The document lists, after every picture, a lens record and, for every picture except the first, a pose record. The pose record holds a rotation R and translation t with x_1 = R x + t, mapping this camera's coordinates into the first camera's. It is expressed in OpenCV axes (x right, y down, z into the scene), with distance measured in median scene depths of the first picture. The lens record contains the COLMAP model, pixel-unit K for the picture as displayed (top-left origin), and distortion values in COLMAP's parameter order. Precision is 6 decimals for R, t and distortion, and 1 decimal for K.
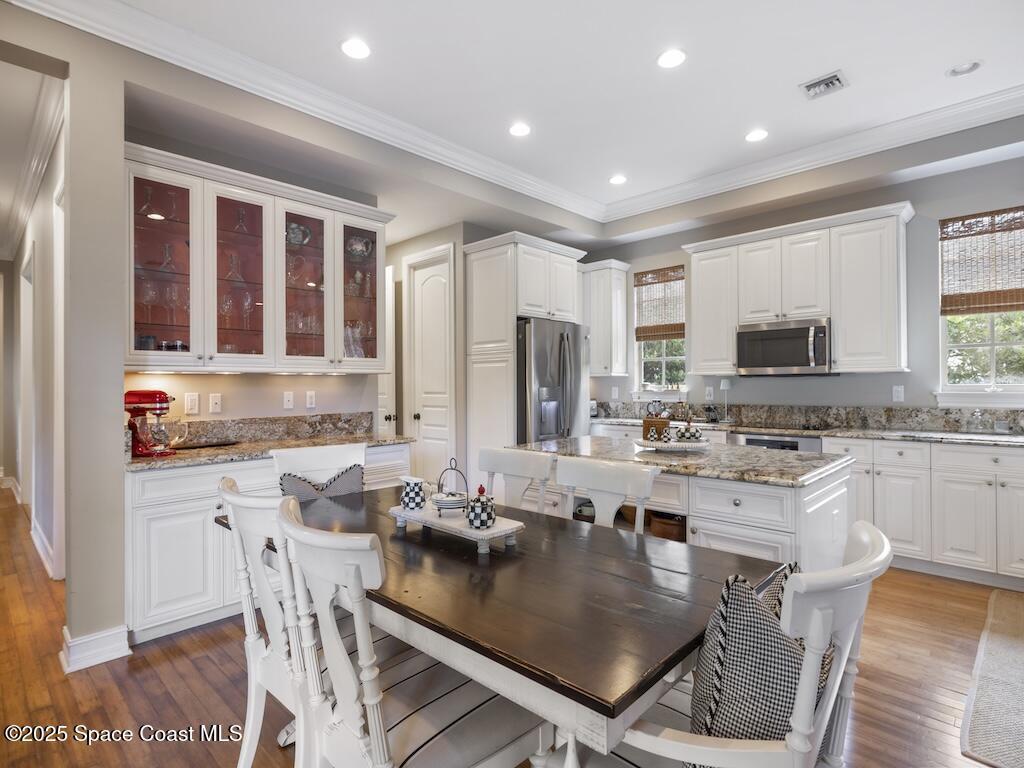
lens RADIAL K [[524.8, 0, 511.9], [0, 524.8, 383.8], [0, 0, 1]] dist [0.002440, 0.000516]
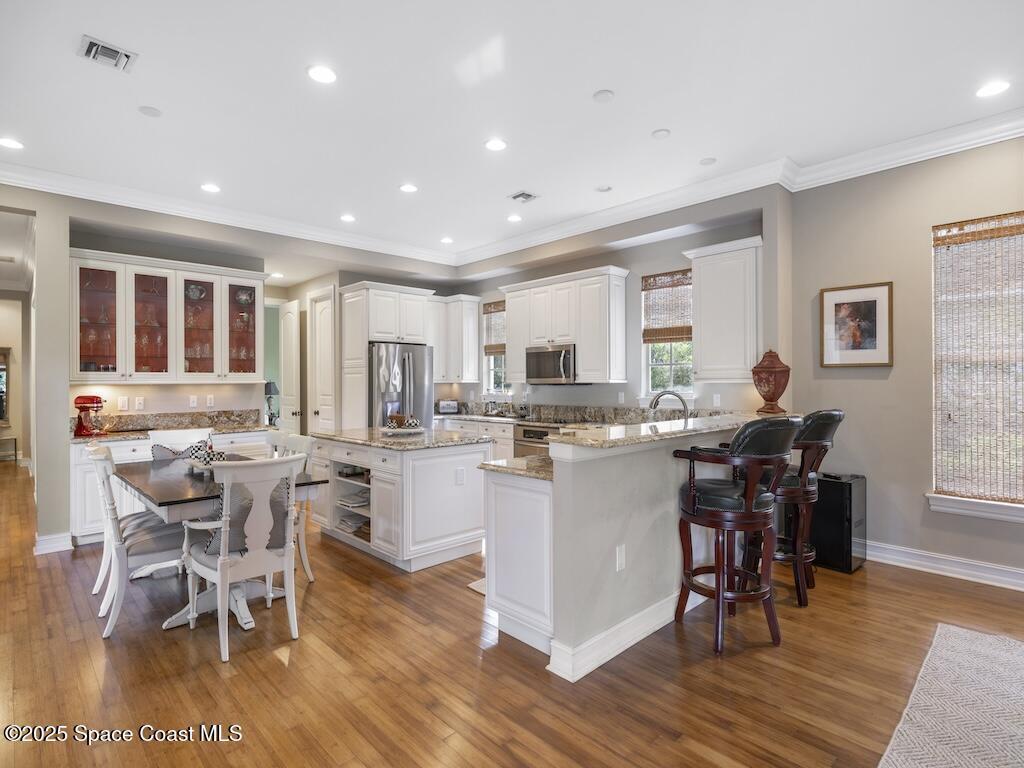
lens RADIAL K [[524.8, 0, 512.0], [0, 524.8, 383.9], [0, 0, 1]] dist [0.002440, 0.000516]
pose [[0.999239, 0.002101, -0.038952, 0.545663], [-0.001893, 0.999984, 0.005354, -0.028546], [0.038963, -0.005276, 0.999227, -0.466126]]
